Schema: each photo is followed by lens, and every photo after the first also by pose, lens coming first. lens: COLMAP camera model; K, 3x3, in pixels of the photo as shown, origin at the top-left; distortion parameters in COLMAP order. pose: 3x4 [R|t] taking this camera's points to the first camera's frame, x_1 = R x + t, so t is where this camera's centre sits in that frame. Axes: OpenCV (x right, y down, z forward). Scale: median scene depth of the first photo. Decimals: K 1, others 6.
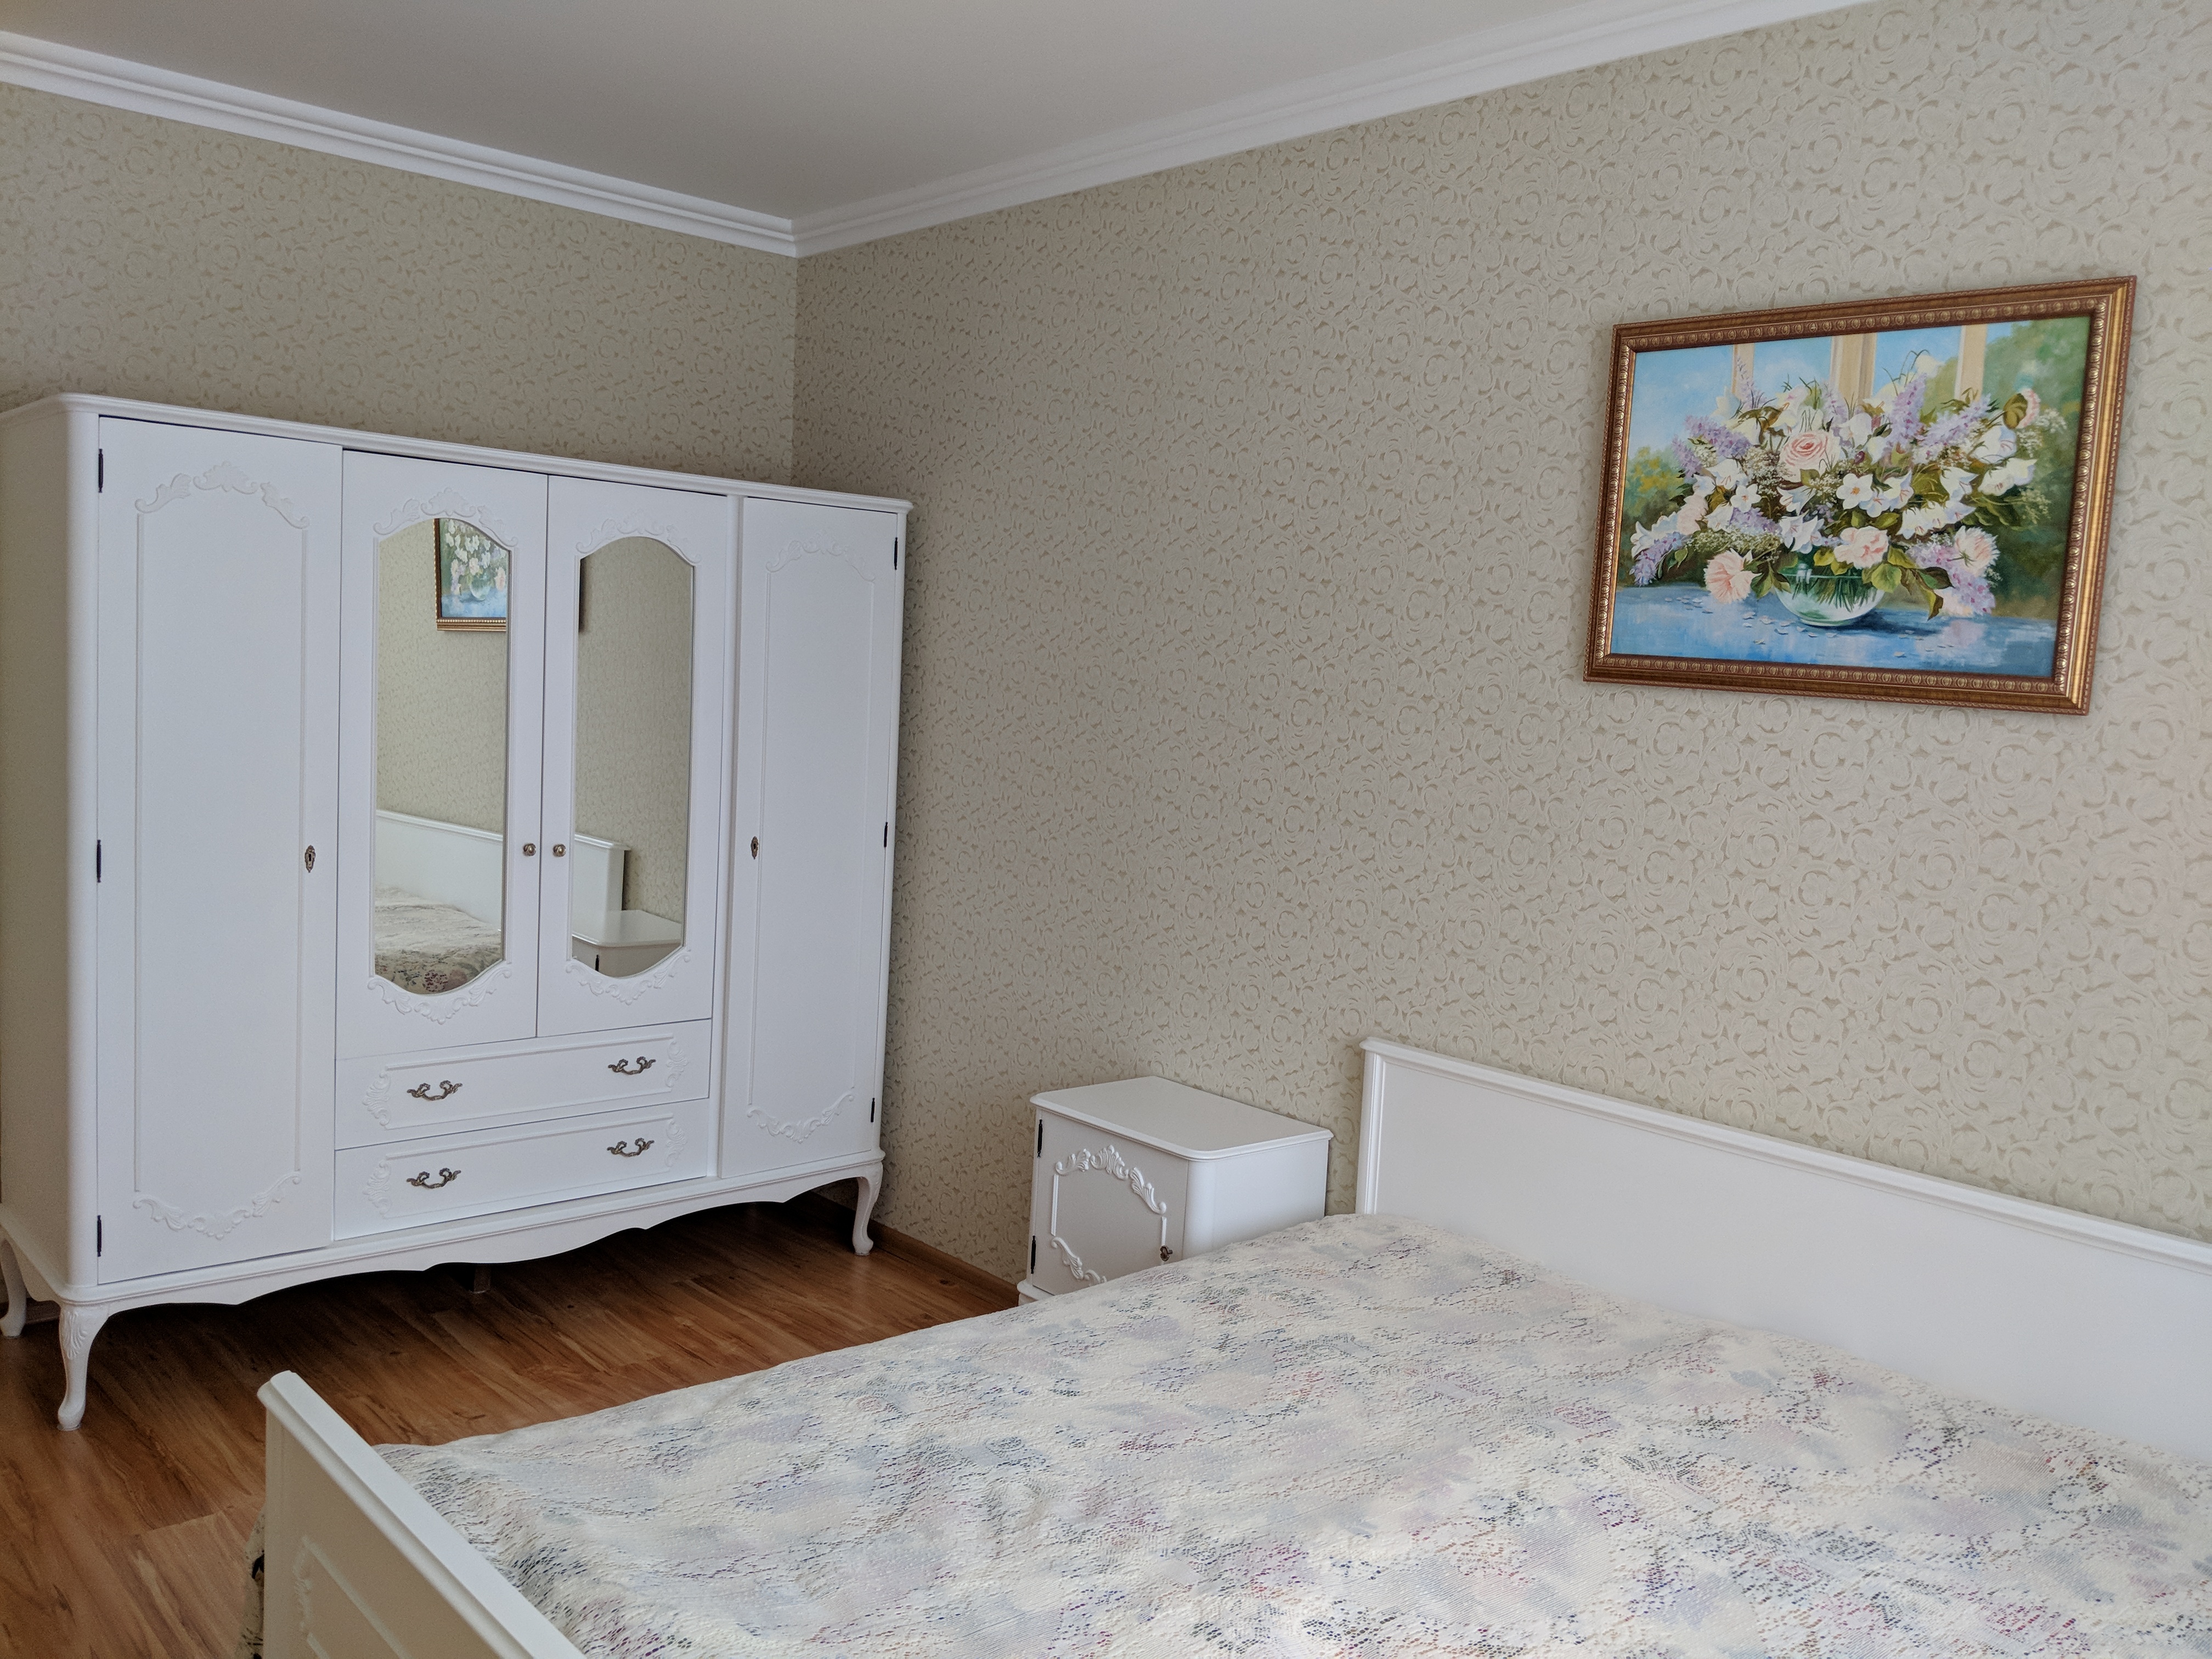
lens RADIAL K [[1761.1, 0, 1094.4], [0, 1761.1, 817.2], [0, 0, 1]] dist [0.003829, -0.032117]
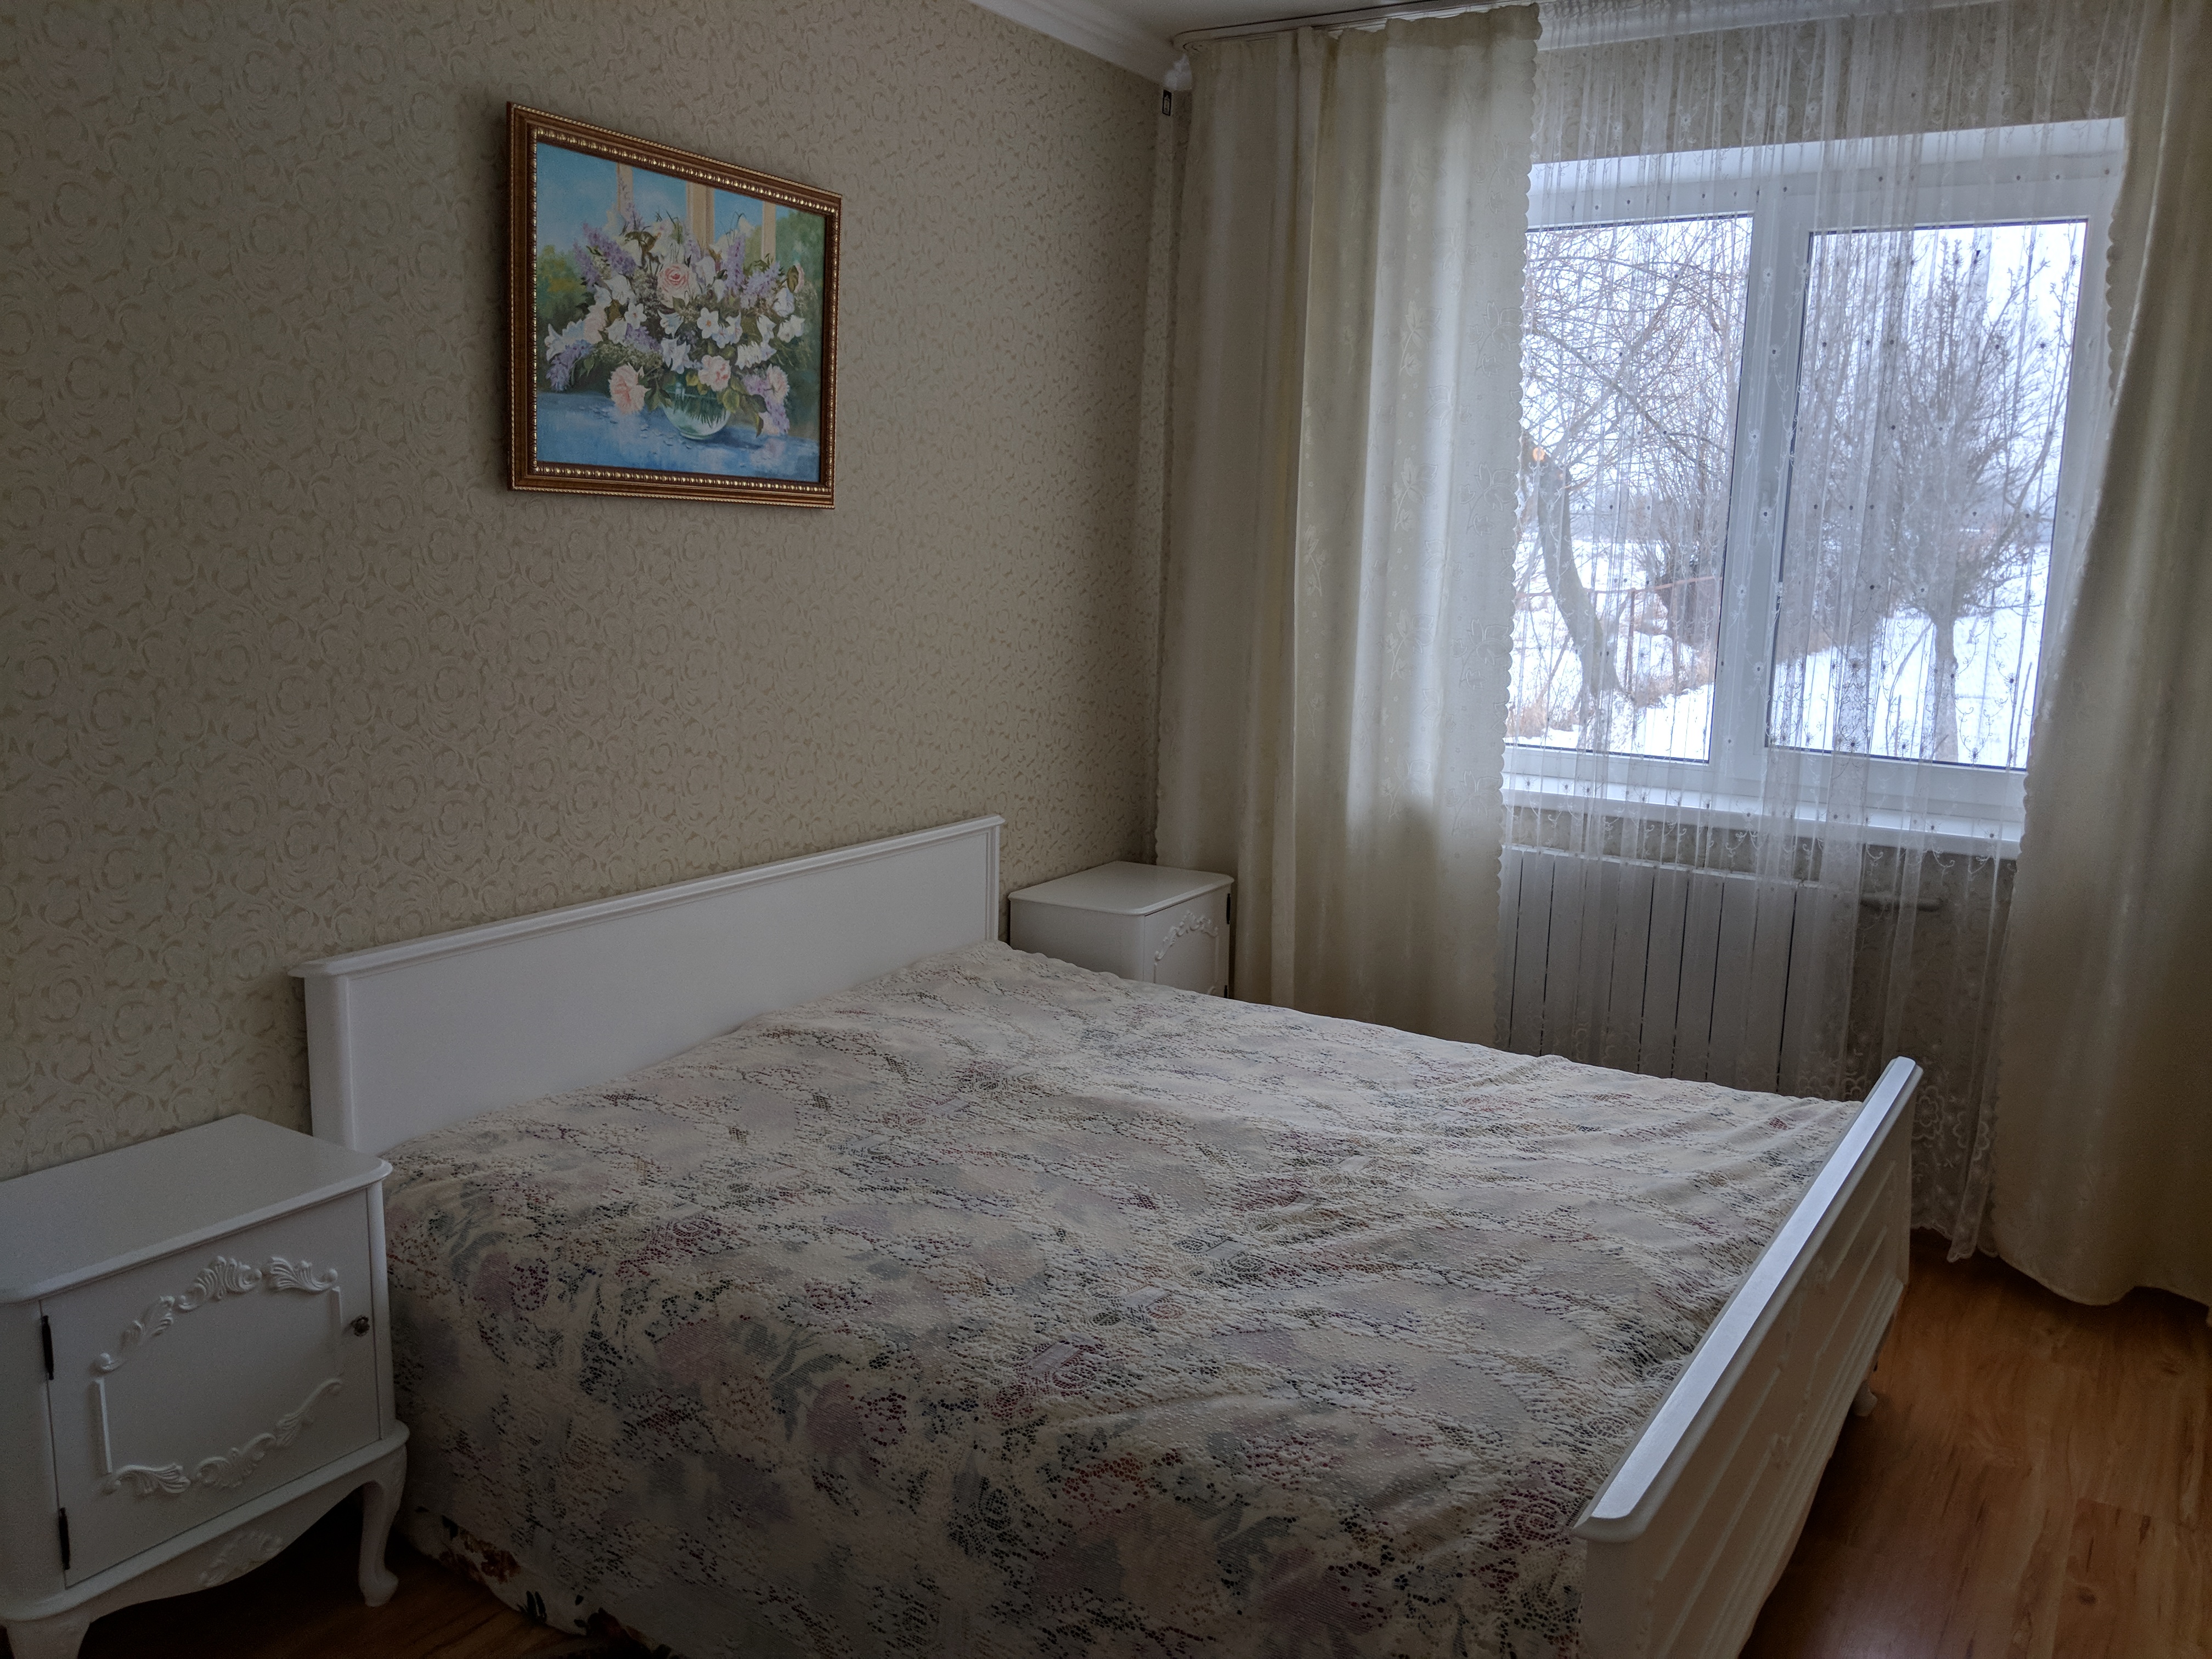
lens RADIAL K [[1761.1, 0, 1093.8], [0, 1761.1, 845.3], [0, 0, 1]] dist [0.003829, -0.032117]
pose [[-0.278616, -0.232449, 0.931848, -0.820156], [0.045739, 0.965956, 0.254633, -0.134680], [-0.959313, 0.113566, -0.258499, 1.086929]]
